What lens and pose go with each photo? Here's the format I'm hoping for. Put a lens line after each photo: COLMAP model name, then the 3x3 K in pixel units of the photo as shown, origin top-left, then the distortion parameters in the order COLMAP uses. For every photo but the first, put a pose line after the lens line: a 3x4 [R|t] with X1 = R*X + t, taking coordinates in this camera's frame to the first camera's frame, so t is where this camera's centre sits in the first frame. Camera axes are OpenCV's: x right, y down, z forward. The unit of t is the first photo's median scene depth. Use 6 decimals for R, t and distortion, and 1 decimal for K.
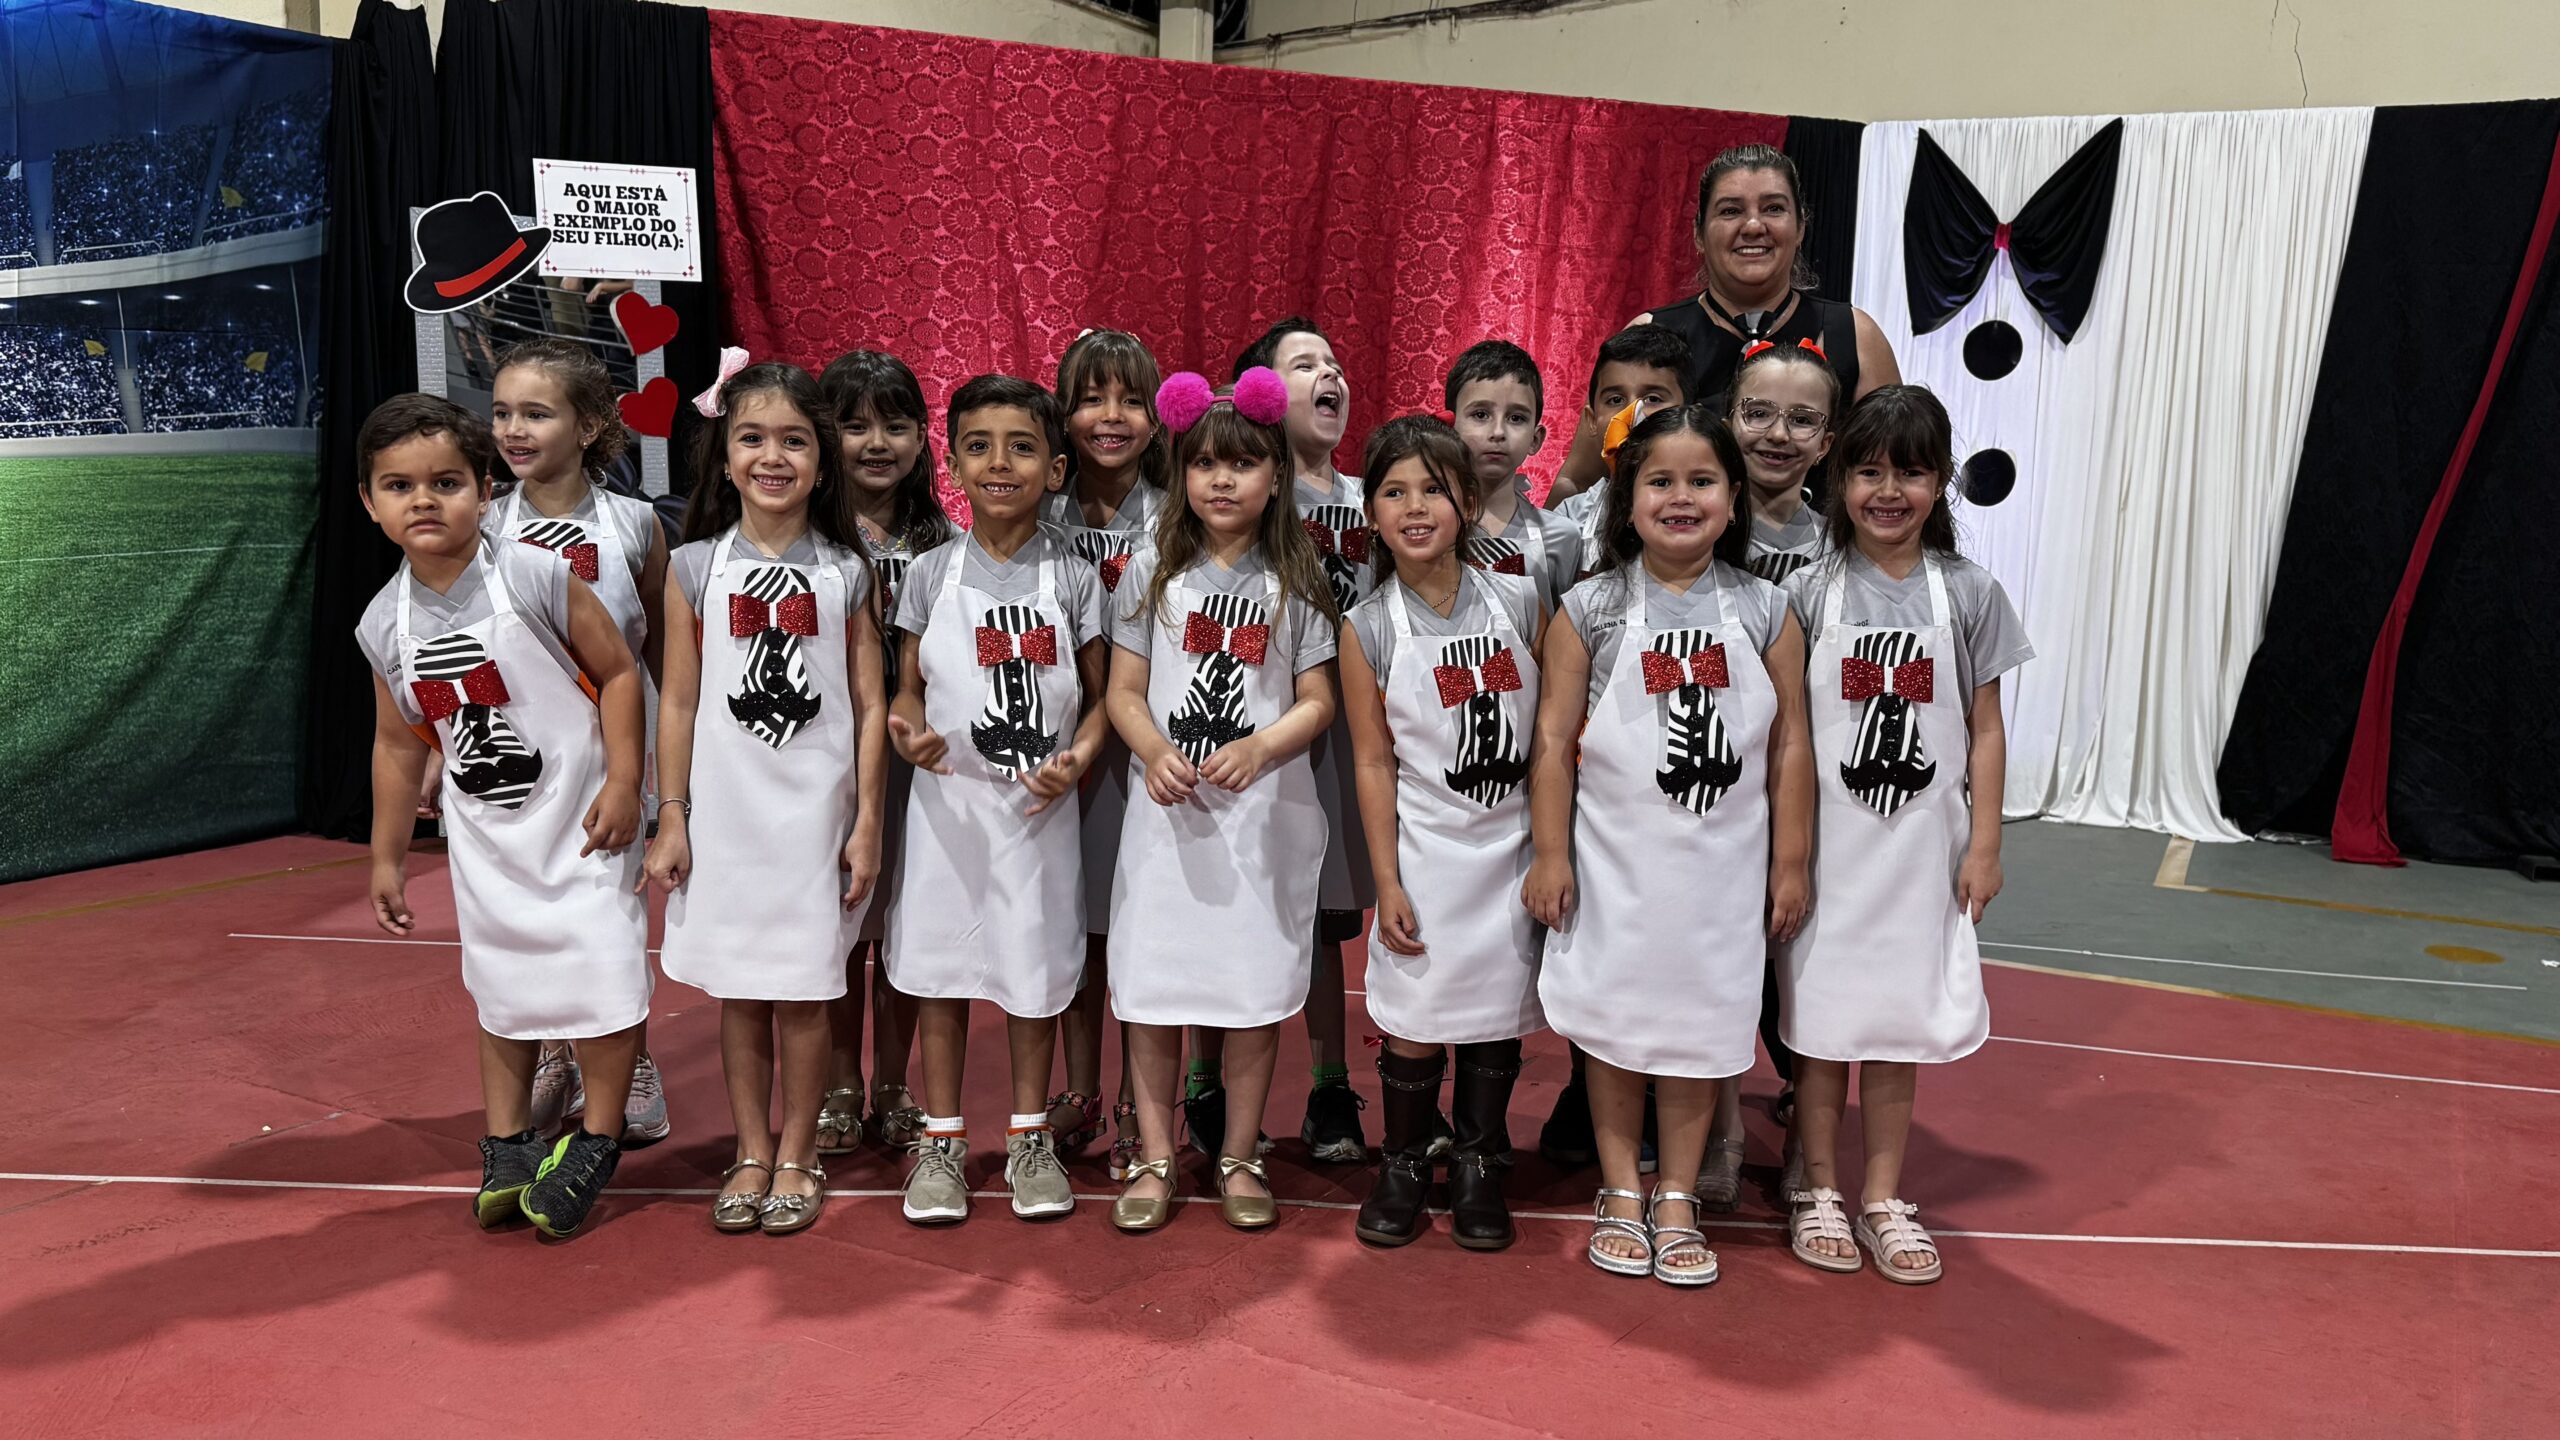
lens RADIAL K [[1999.9, 0, 1274.7], [0, 1999.9, 727.1], [0, 0, 1]] dist [0.051250, -0.075928]
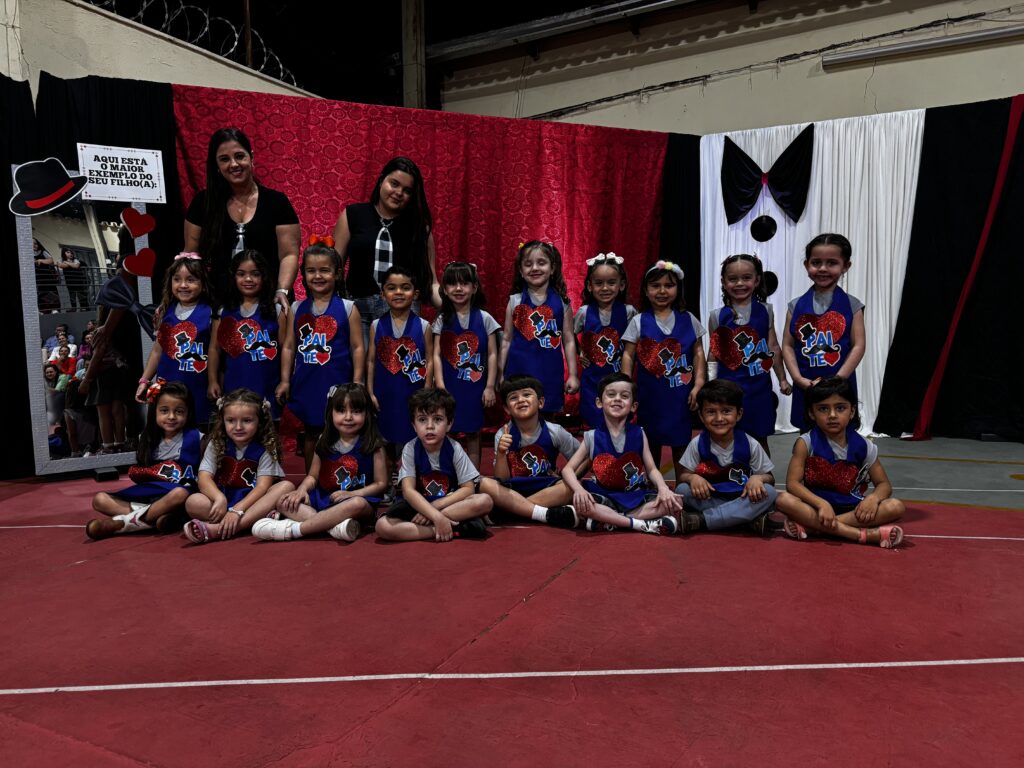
lens RADIAL K [[715.9, 0, 507.1], [0, 715.9, 397.4], [0, 0, 1]] dist [0.001918, 0.000016]
pose [[0.998284, -0.048779, 0.032401, 0.035340], [0.050441, 0.997339, -0.052632, 0.037242], [-0.029748, 0.054176, 0.998088, 0.241197]]
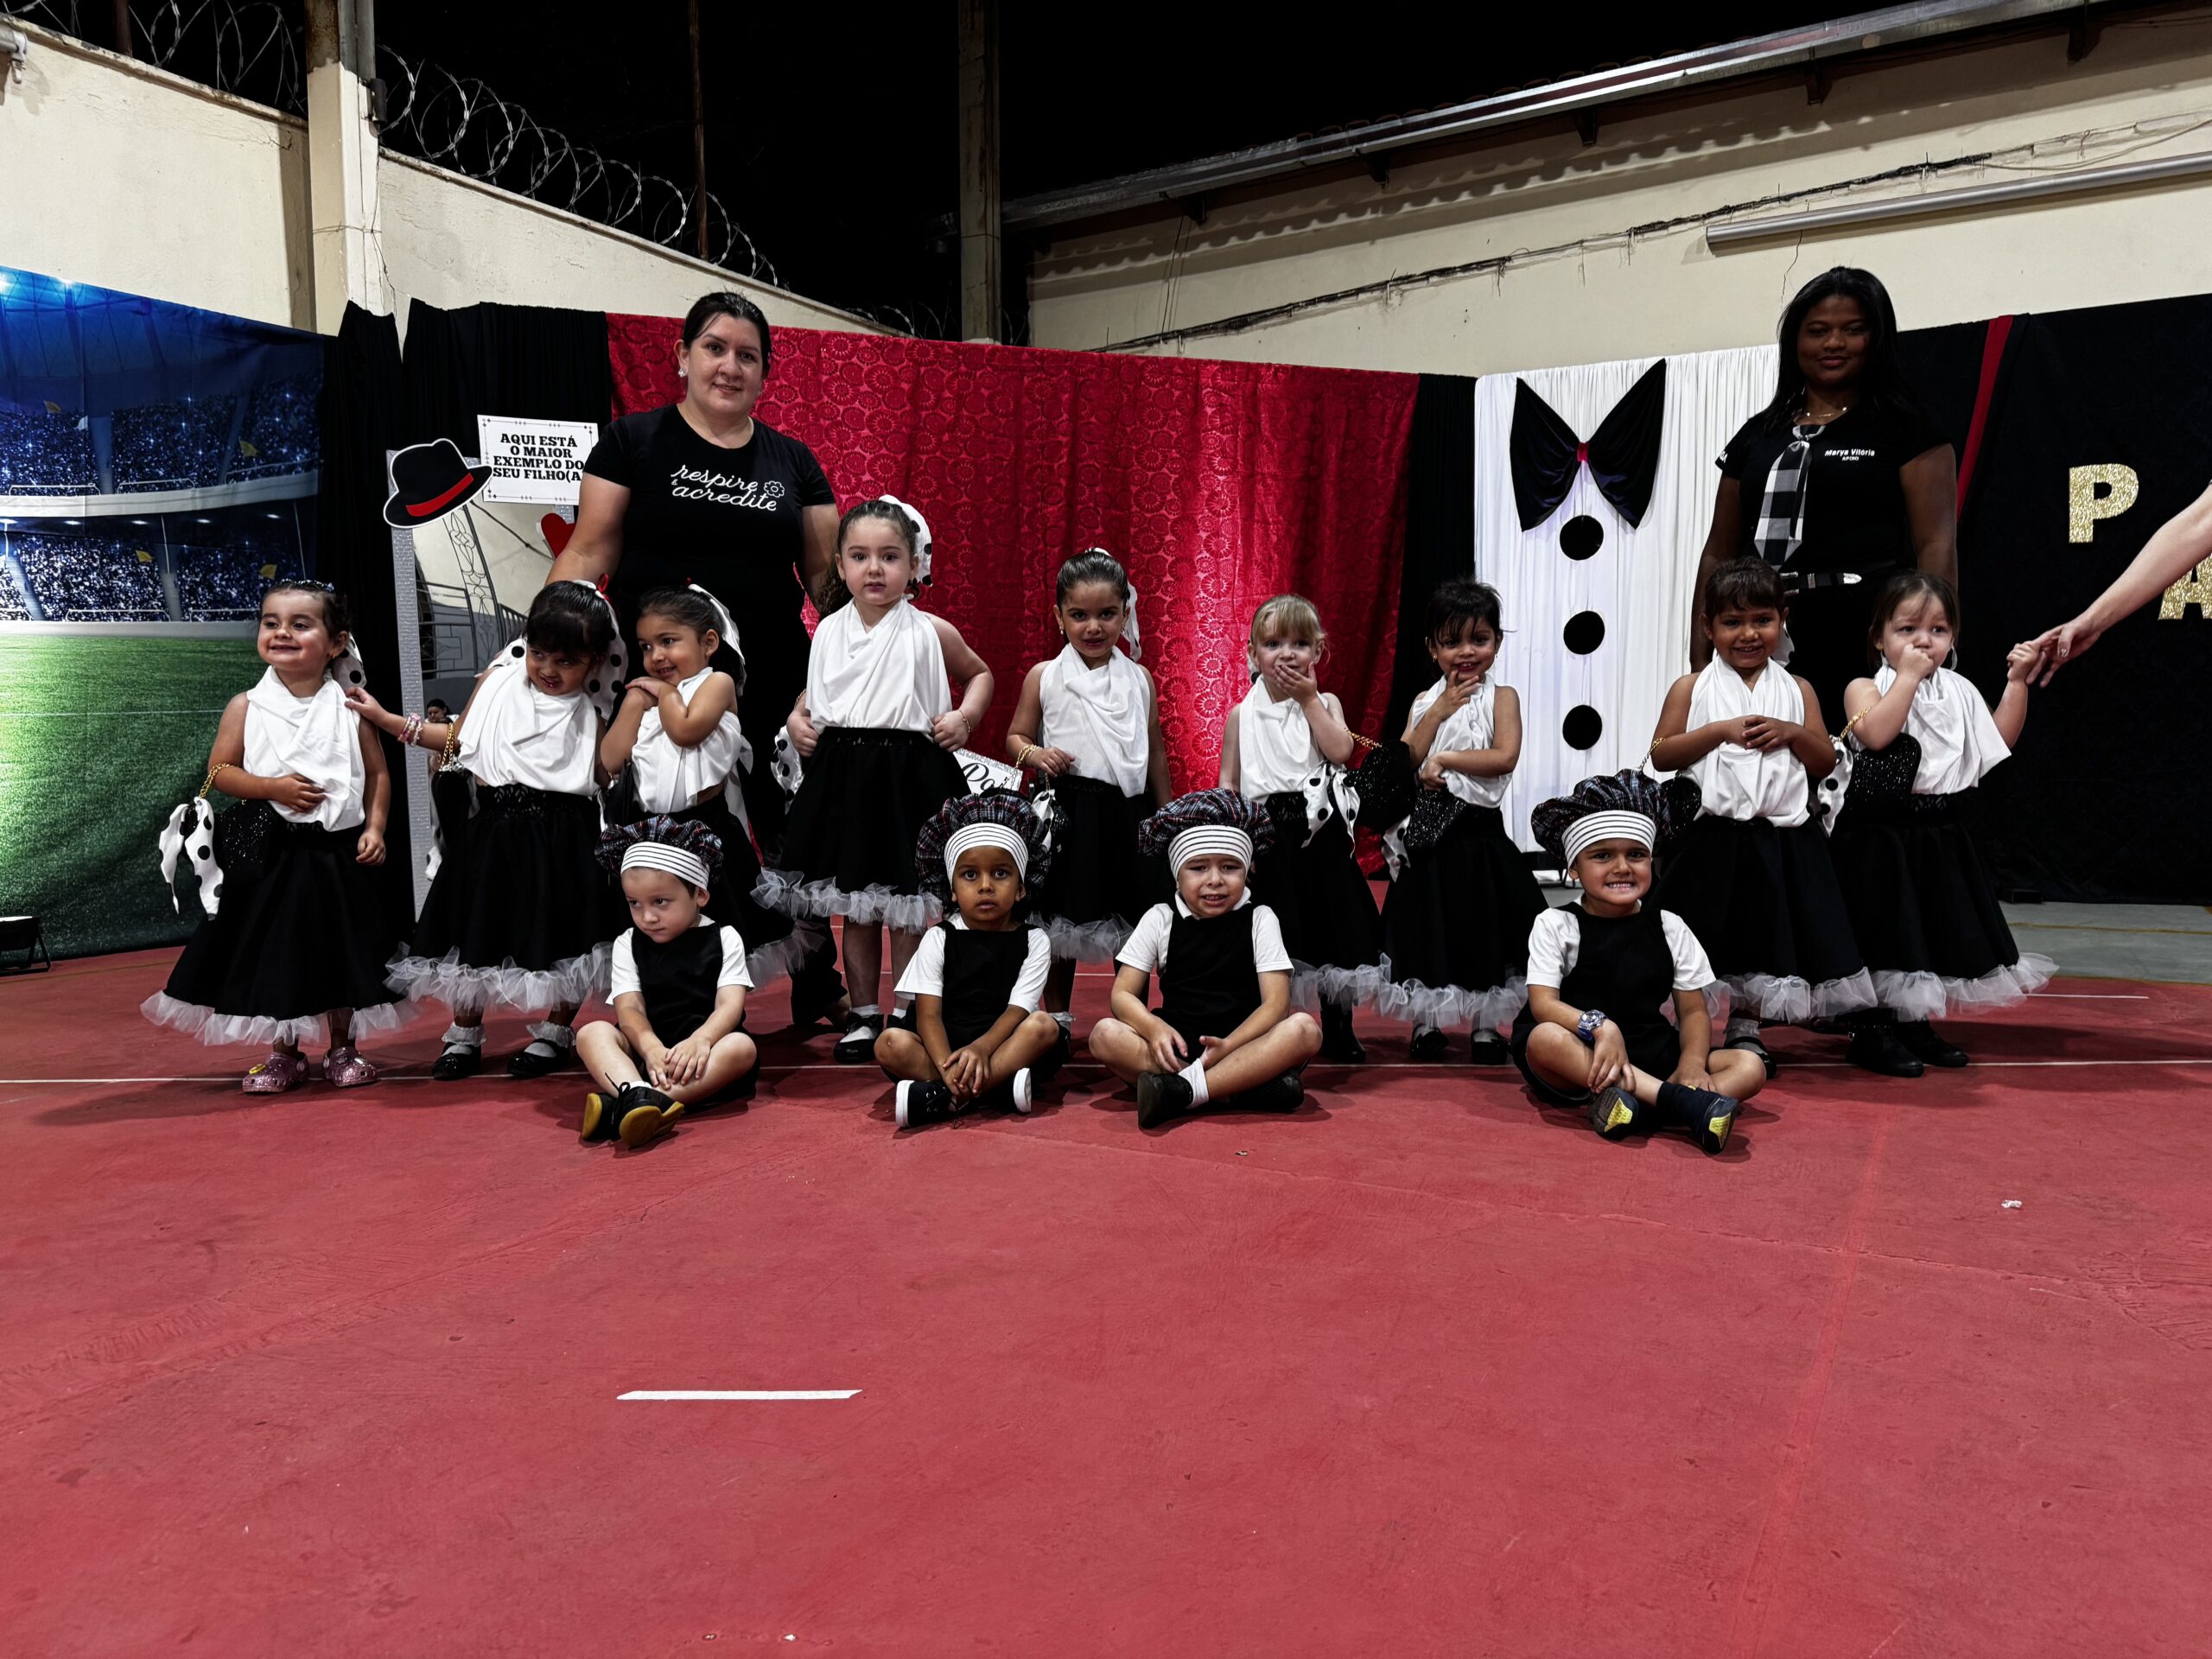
lens RADIAL K [[1542.1, 0, 1099.3], [0, 1542.1, 843.7], [0, 0, 1]] dist [0.054847, -0.070491]
pose [[0.999158, -0.040860, -0.003726, 0.039046], [0.040494, 0.996659, -0.070936, 0.086754], [0.006612, 0.070725, 0.997474, -0.013723]]
